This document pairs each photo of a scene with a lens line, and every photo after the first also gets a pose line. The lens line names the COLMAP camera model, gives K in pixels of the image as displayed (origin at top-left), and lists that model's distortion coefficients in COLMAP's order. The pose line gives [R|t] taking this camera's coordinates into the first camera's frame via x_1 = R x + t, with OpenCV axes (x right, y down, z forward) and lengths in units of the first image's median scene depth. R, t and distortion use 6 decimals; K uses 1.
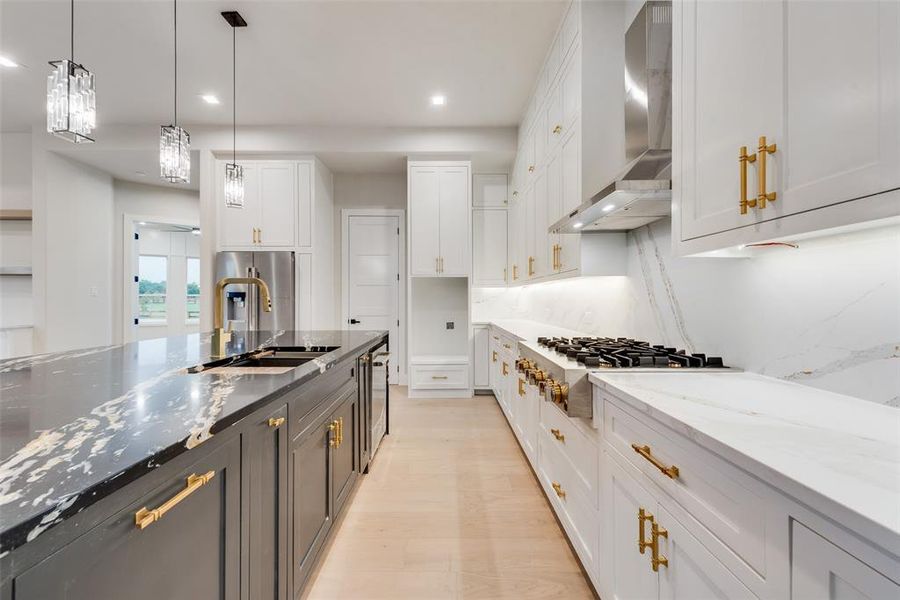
lens RADIAL K [[350.0, 0, 447.8], [0, 350.0, 299.5], [0, 0, 1]] dist [0.018881, -0.008487]
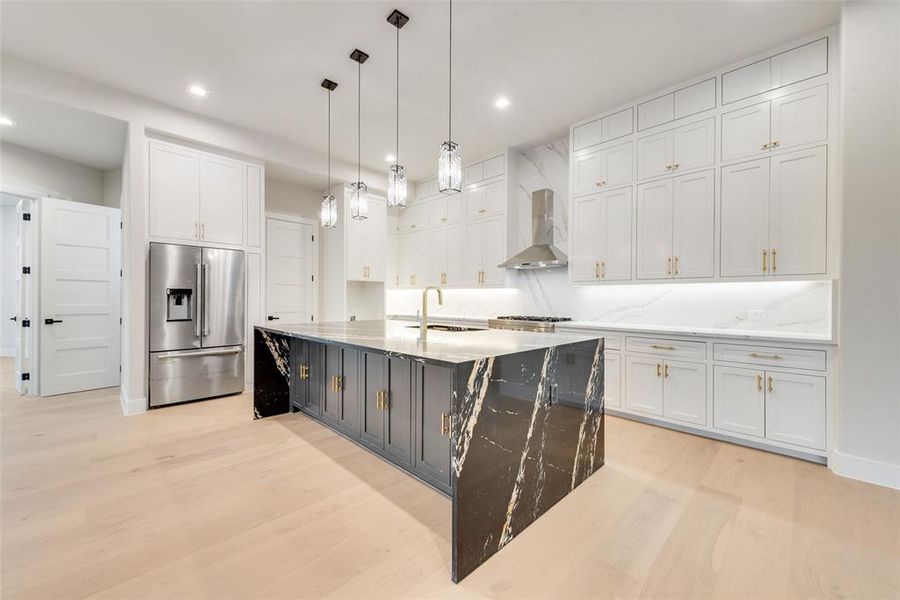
lens RADIAL K [[350.0, 0, 447.8], [0, 350.0, 299.5], [0, 0, 1]] dist [0.018881, -0.008487]
pose [[0.715245, 0.002717, 0.698868, -0.769964], [-0.006383, 0.999976, 0.002646, -0.000907], [-0.698844, -0.006353, 0.715245, -0.162281]]
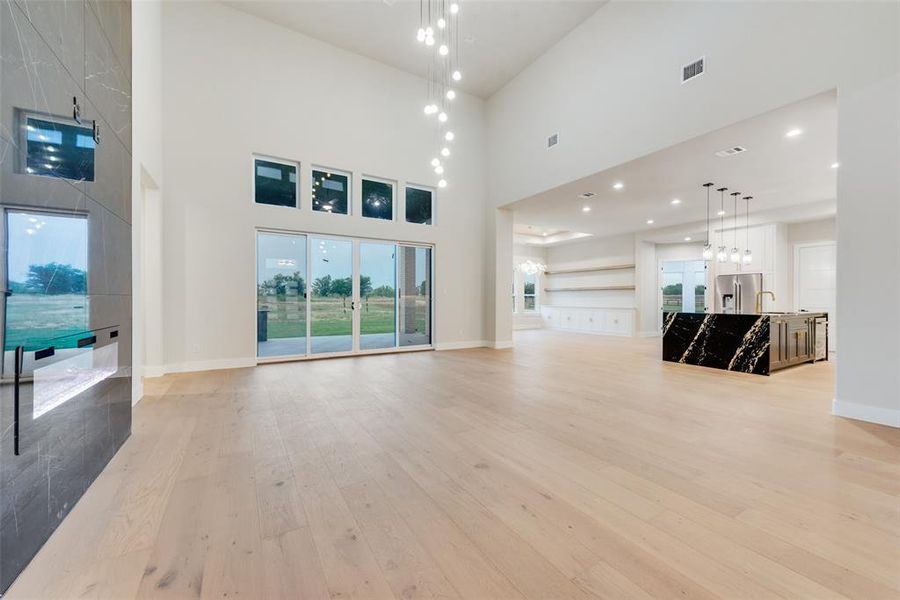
lens RADIAL K [[350.0, 0, 447.8], [0, 350.0, 299.5], [0, 0, 1]] dist [0.018881, -0.008487]
pose [[0.508315, 0.002465, -0.861168, 0.390629], [-0.000741, 0.999997, 0.002425, 0.006301], [0.861171, -0.000595, 0.508315, -1.598613]]
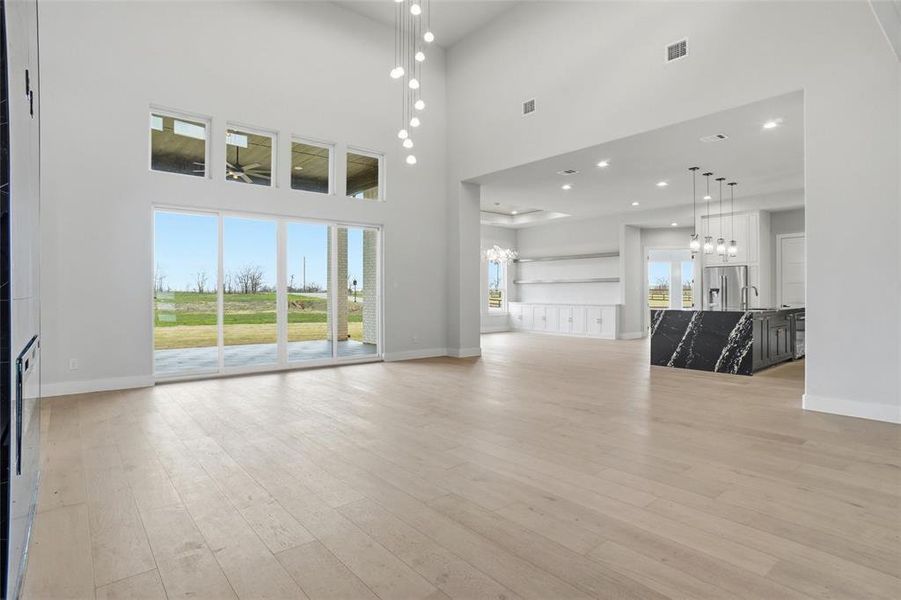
lens RADIAL K [[475.0, 0, 457.1], [0, 475.0, 291.5], [0, 0, 1]] dist [-0.067164, 0.037089]
pose [[0.642146, -0.003126, -0.766576, 0.454918], [0.003041, 0.999994, -0.001530, -0.005452], [0.766576, -0.001348, 0.642152, -1.748009]]
